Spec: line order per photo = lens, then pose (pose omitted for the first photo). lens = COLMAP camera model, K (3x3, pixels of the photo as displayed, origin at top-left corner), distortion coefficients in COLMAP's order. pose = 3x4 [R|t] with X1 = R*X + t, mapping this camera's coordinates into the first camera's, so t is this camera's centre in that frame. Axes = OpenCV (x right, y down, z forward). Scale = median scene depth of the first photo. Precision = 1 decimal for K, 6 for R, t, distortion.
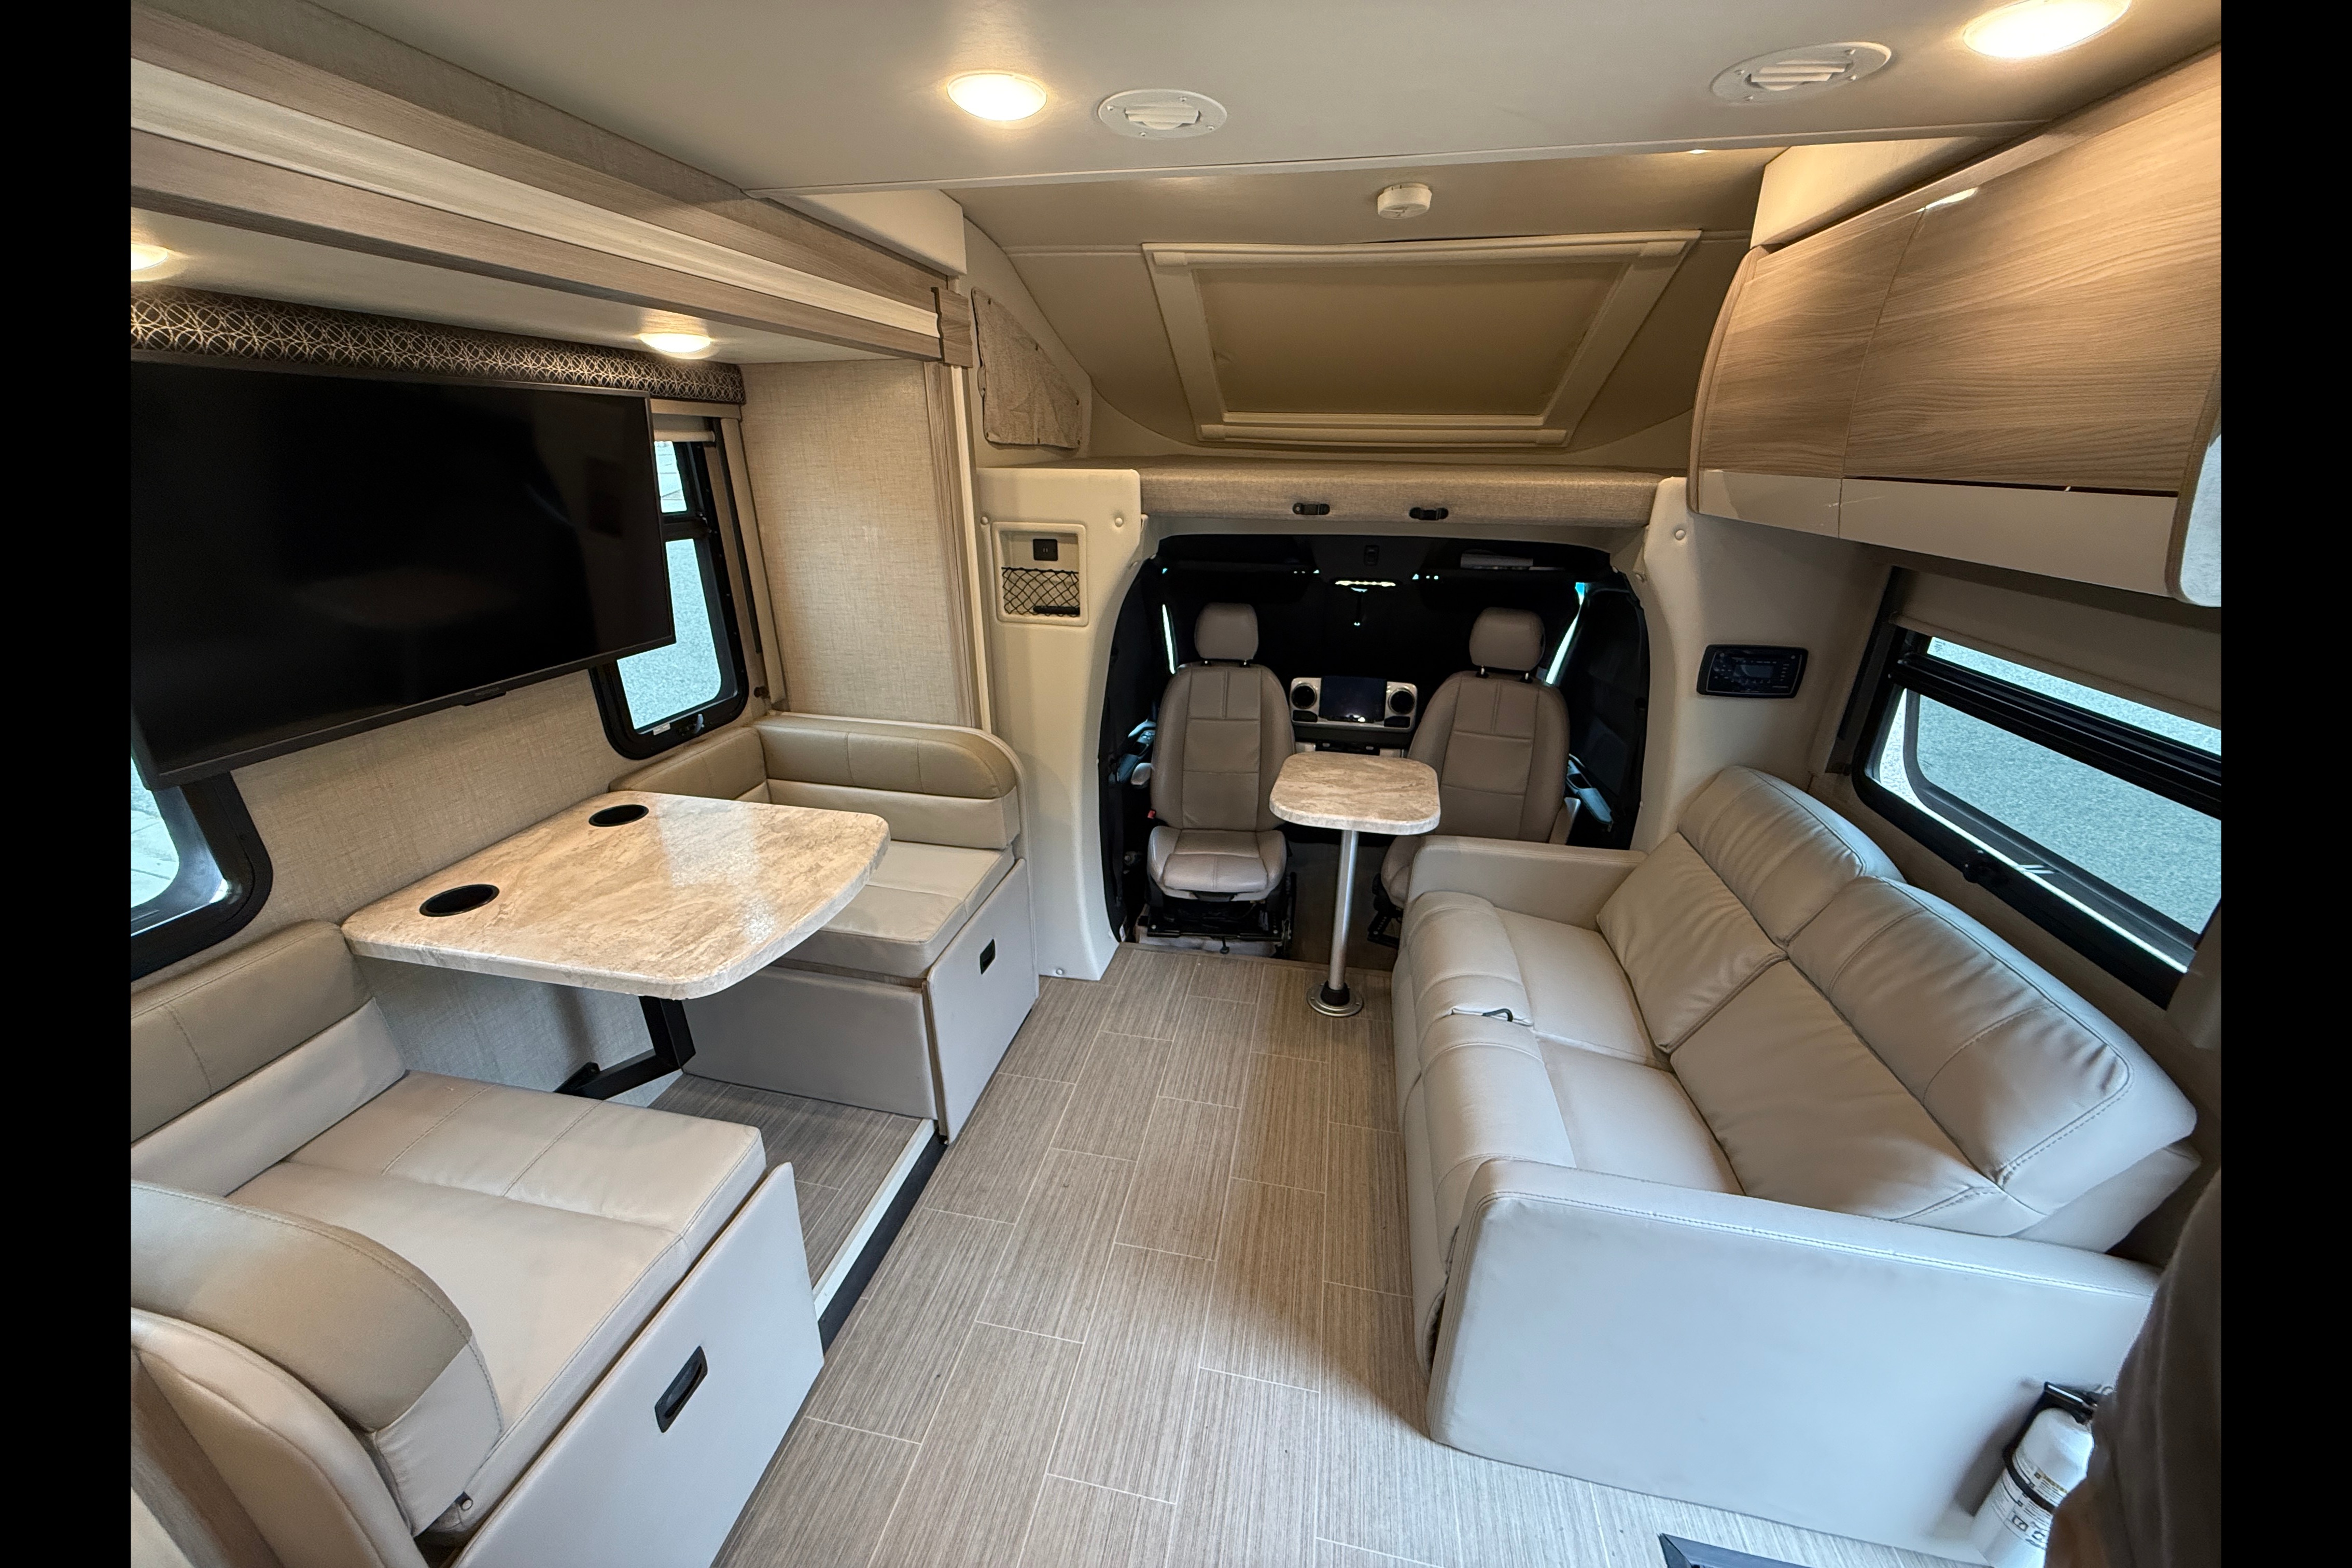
lens RADIAL K [[831.6, 0, 1178.4], [0, 831.6, 788.0], [0, 0, 1]] dist [-0.000921, -0.000002]
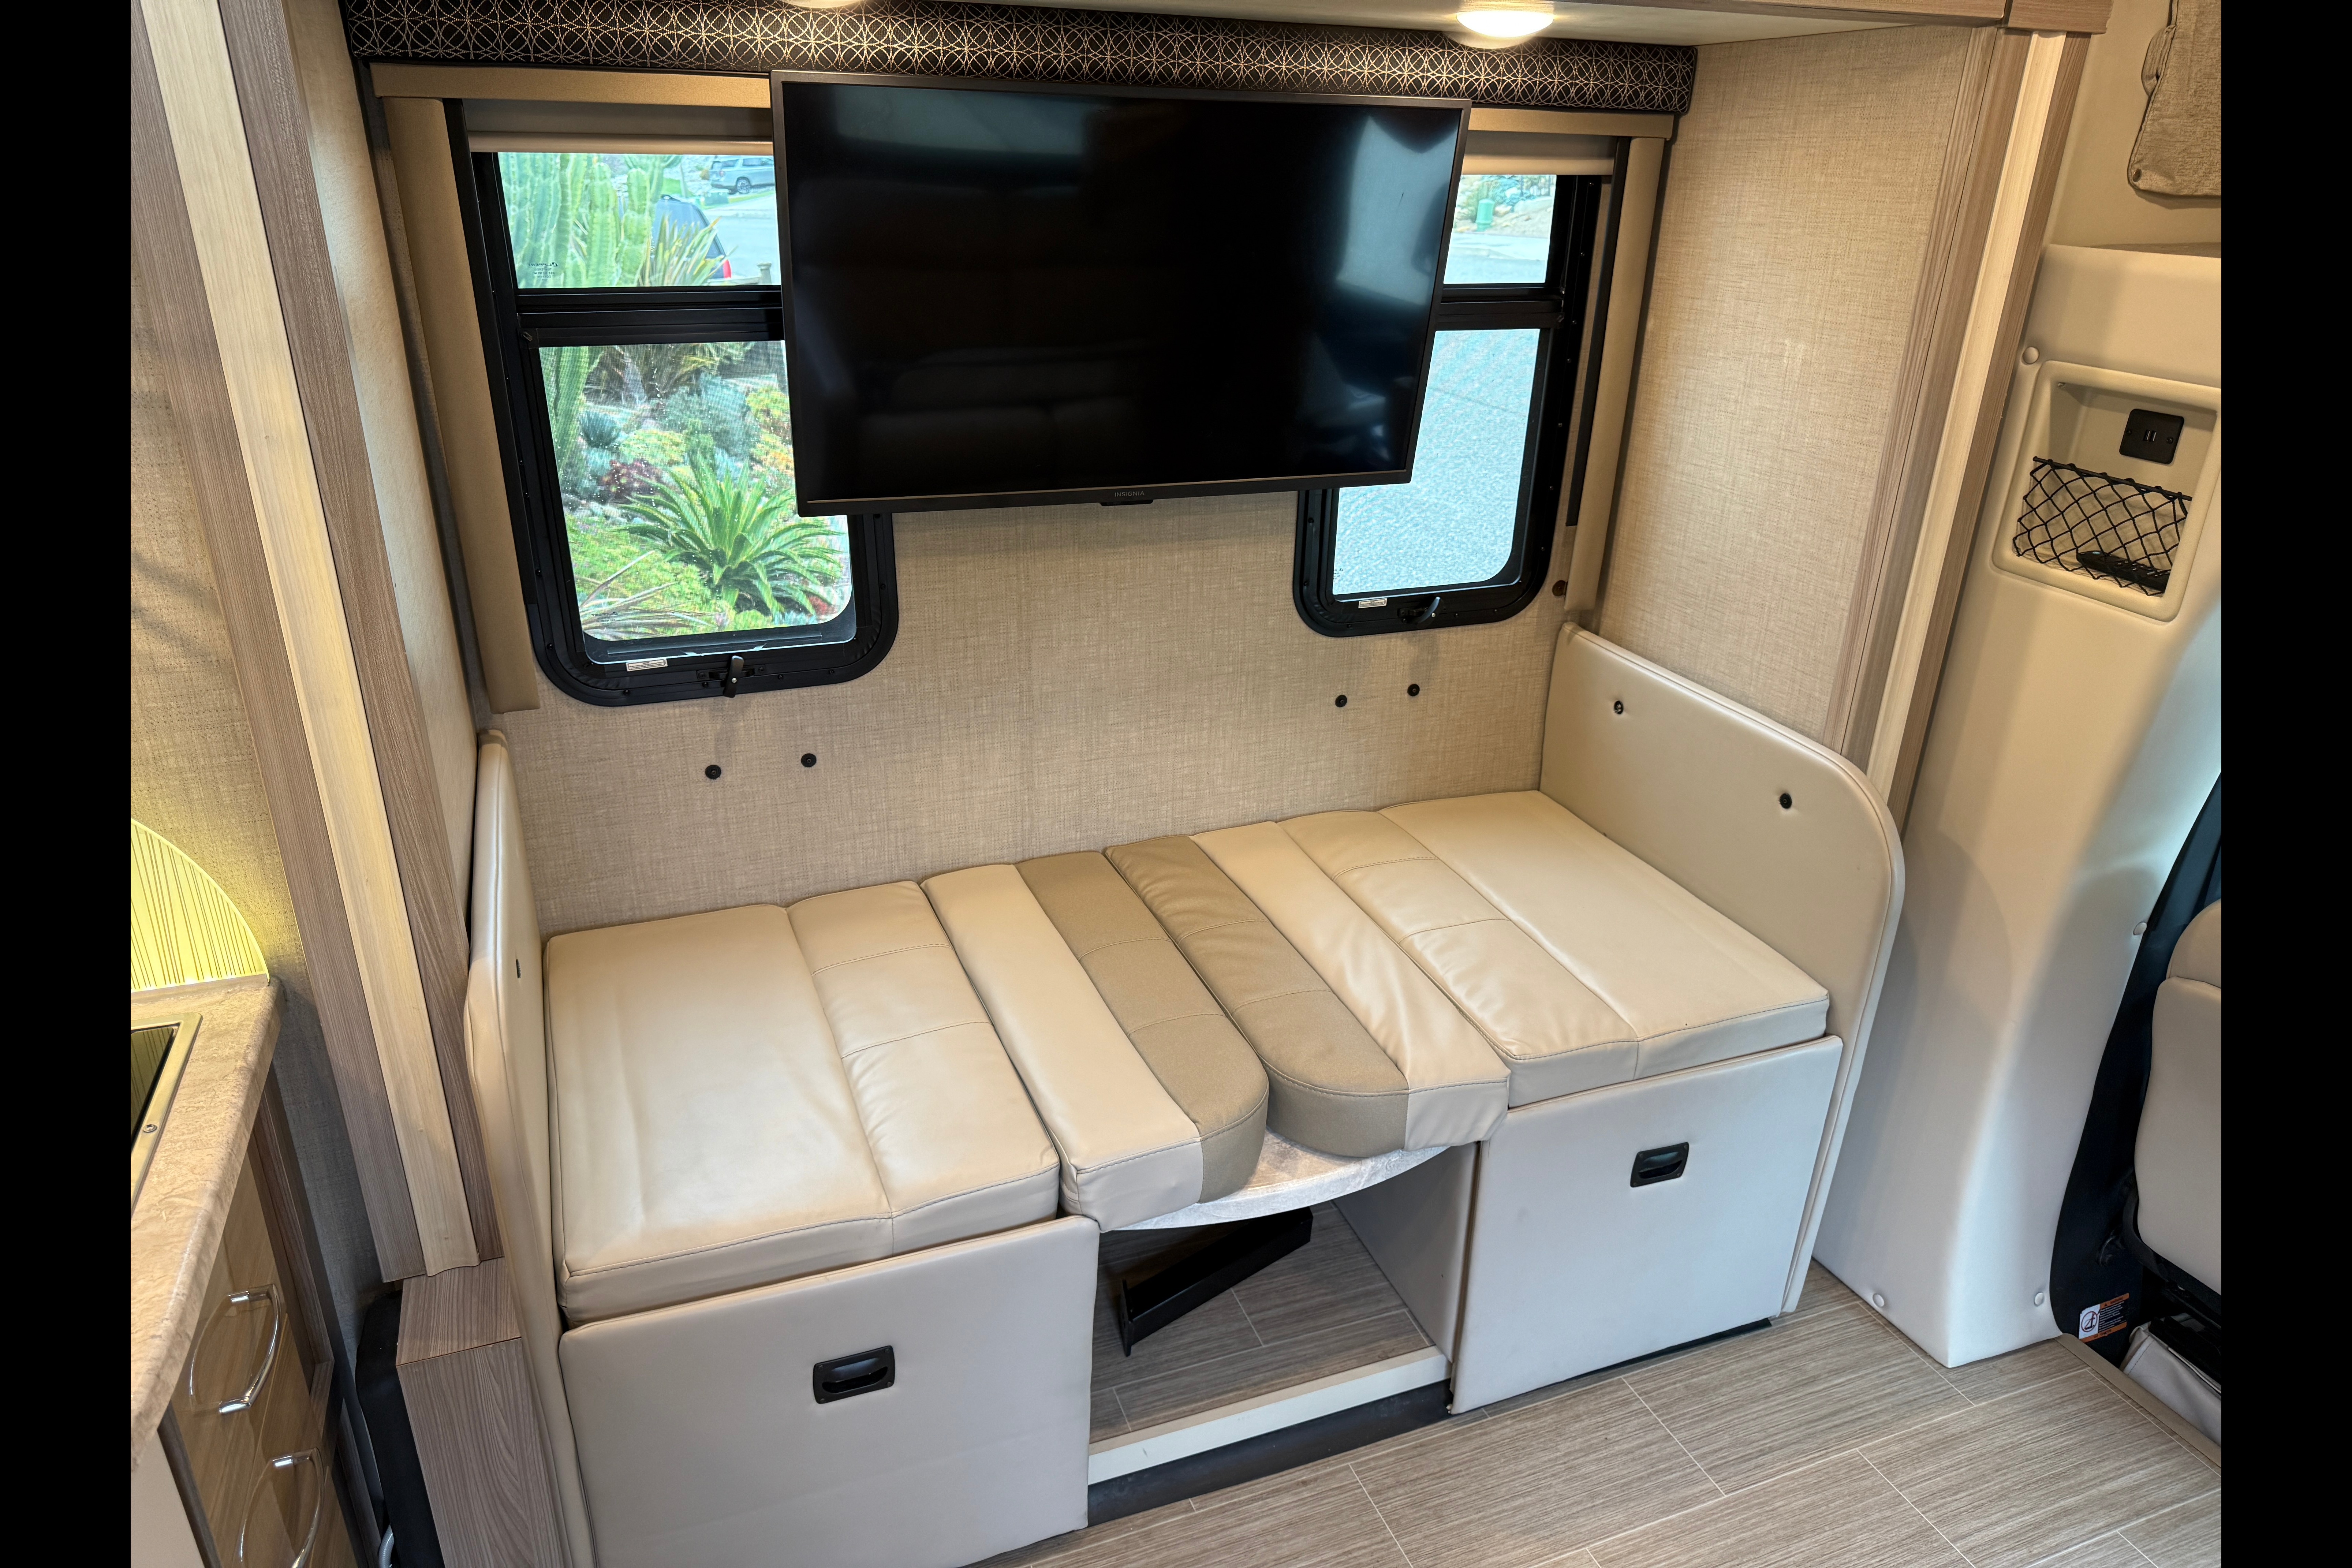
lens RADIAL K [[1491.6, 0, 1171.0], [0, 1491.6, 800.6], [0, 0, 1]] dist [0.000671, -0.004497]
pose [[0.538532, 0.346010, -0.768284, 0.237022], [-0.338466, 0.923832, 0.178815, -0.071158], [0.771637, 0.163740, 0.614626, 0.137512]]
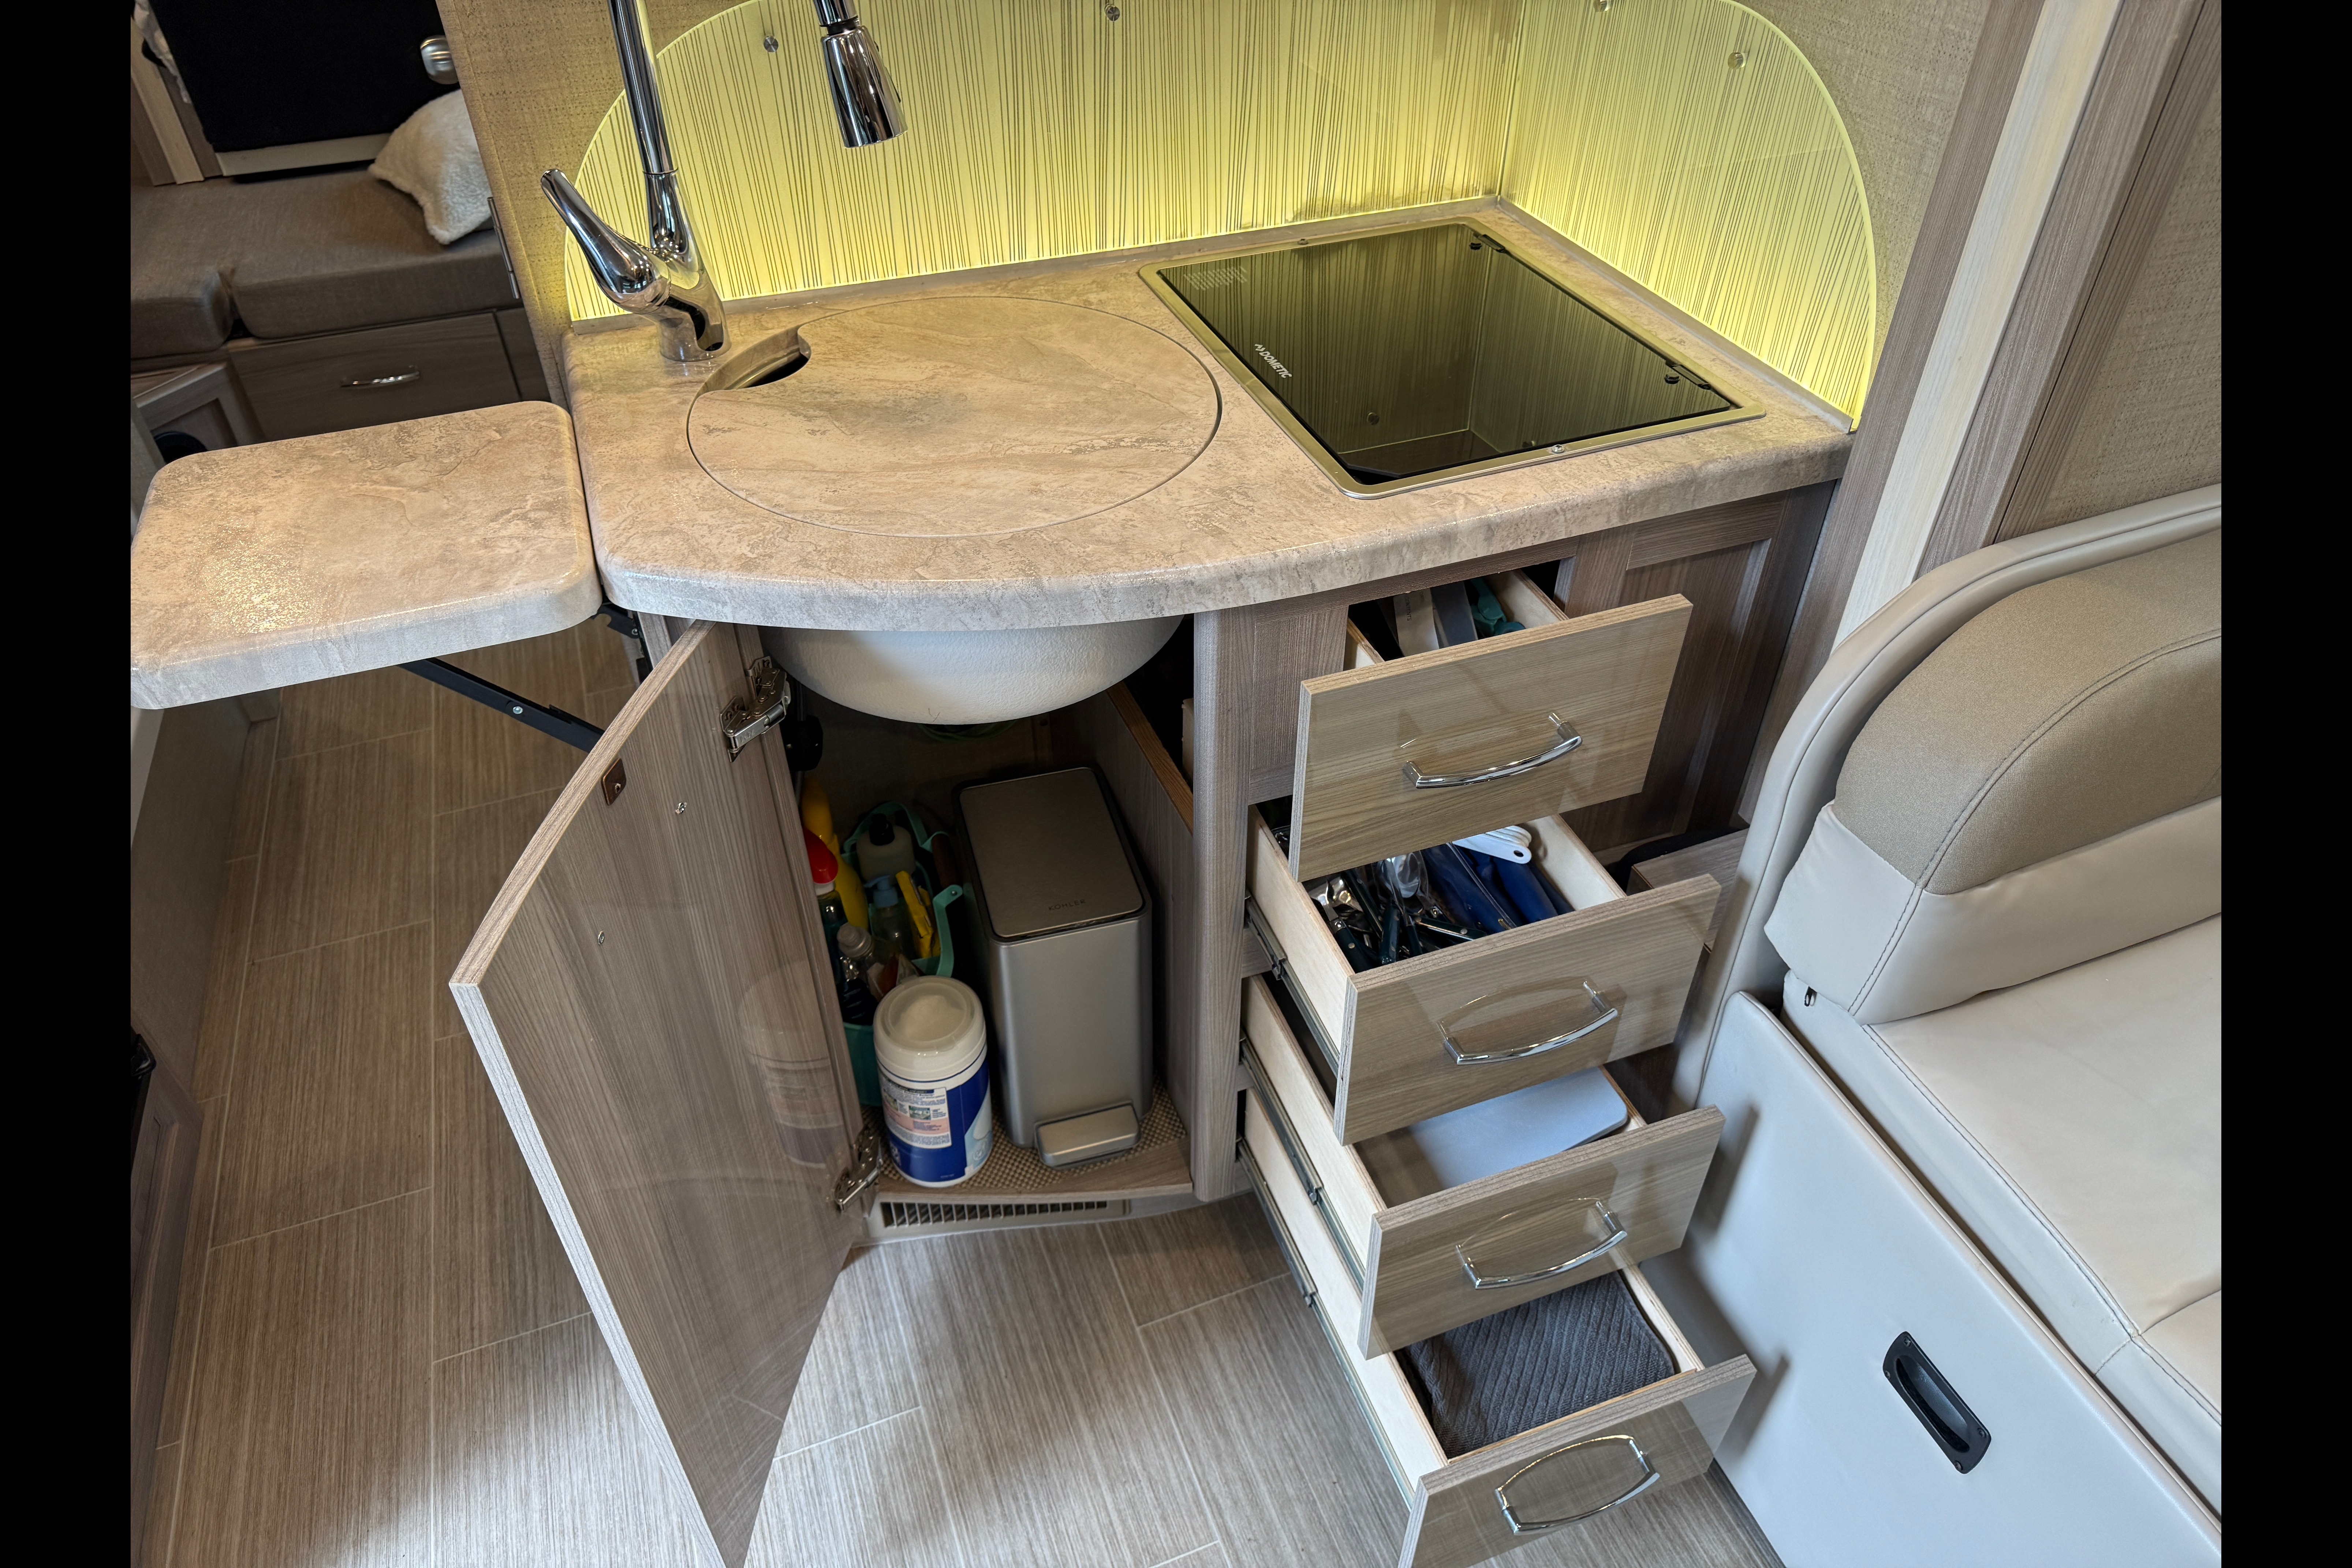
lens RADIAL K [[1491.6, 0, 1171.0], [0, 1491.6, 800.6], [0, 0, 1]] dist [0.000671, -0.004497]
pose [[-0.847643, 0.345506, -0.402650, 0.024194], [-0.198478, 0.497312, 0.844563, -0.083704], [0.492045, 0.795805, -0.352968, 0.411043]]
